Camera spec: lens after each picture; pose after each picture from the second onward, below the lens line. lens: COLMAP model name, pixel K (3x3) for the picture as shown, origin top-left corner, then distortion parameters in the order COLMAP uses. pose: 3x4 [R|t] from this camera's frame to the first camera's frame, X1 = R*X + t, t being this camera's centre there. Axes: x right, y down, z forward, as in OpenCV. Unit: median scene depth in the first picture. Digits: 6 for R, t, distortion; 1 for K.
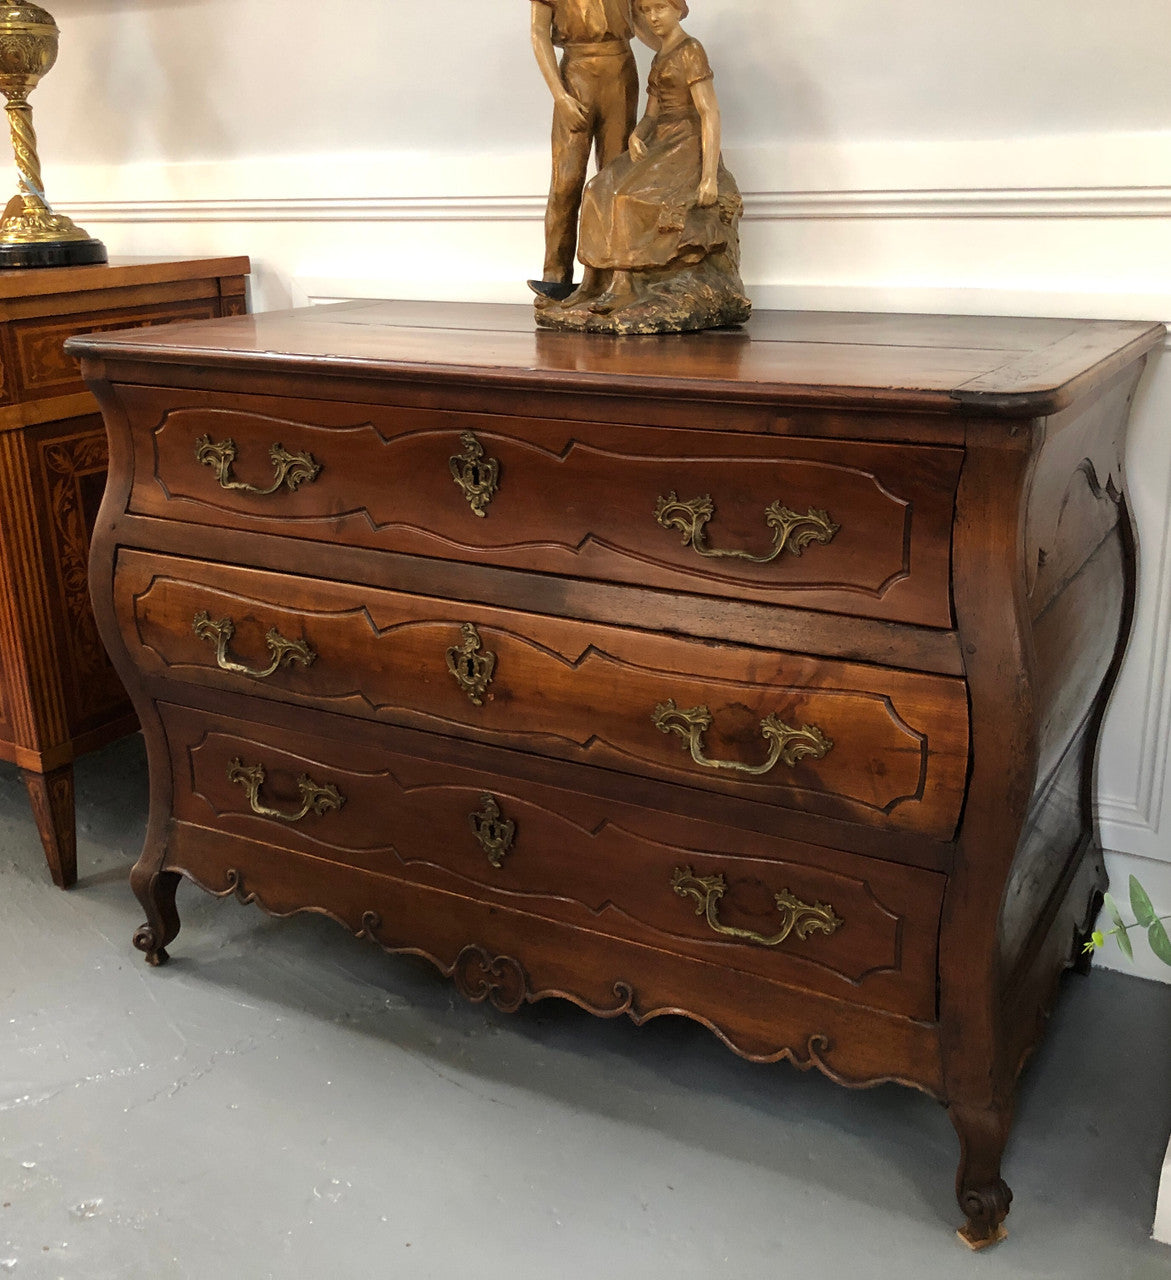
lens RADIAL K [[1363.1, 0, 595.6], [0, 1363.1, 629.7], [0, 0, 1]] dist [0.038081, 0.000000]
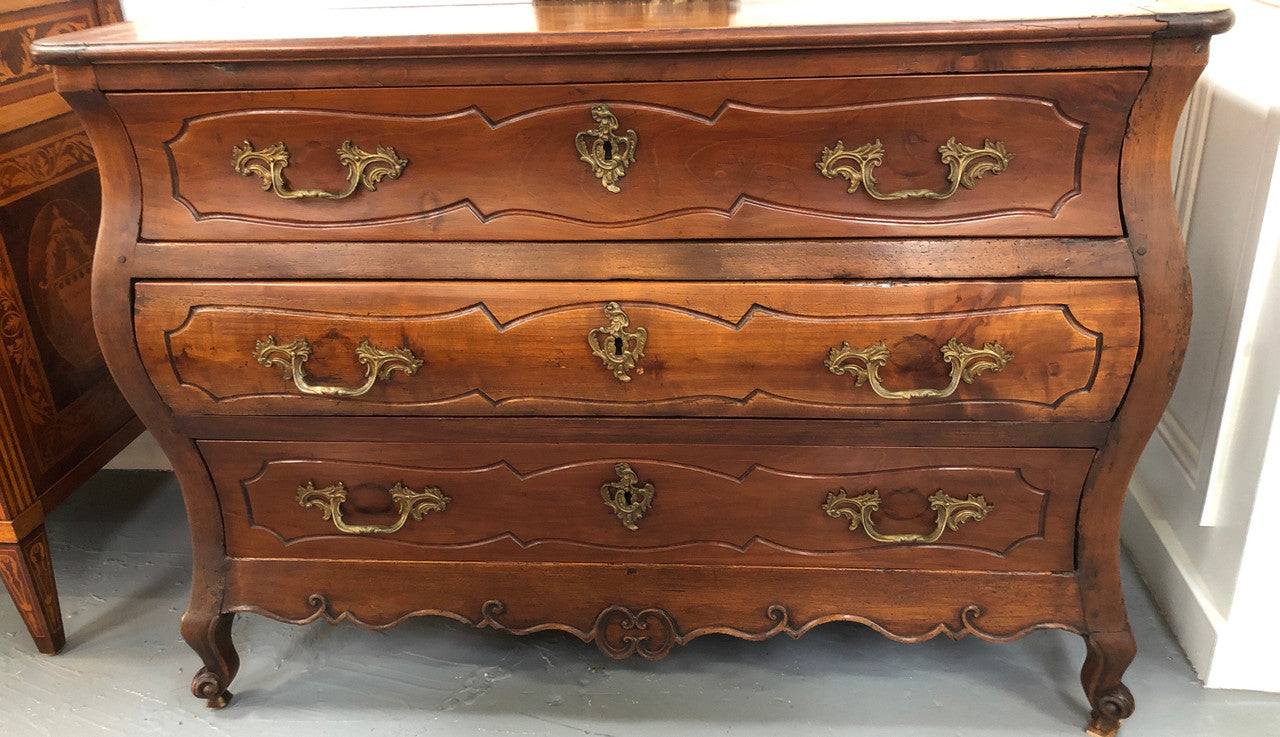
lens RADIAL K [[1023.7, 0, 652.1], [0, 1023.7, 335.4], [0, 0, 1]] dist [0.013633, -0.001285]
pose [[0.913598, -0.177775, 0.365699, -0.312845], [0.148123, 0.983071, 0.107851, -0.051678], [-0.378681, -0.044364, 0.924463, 0.281380]]
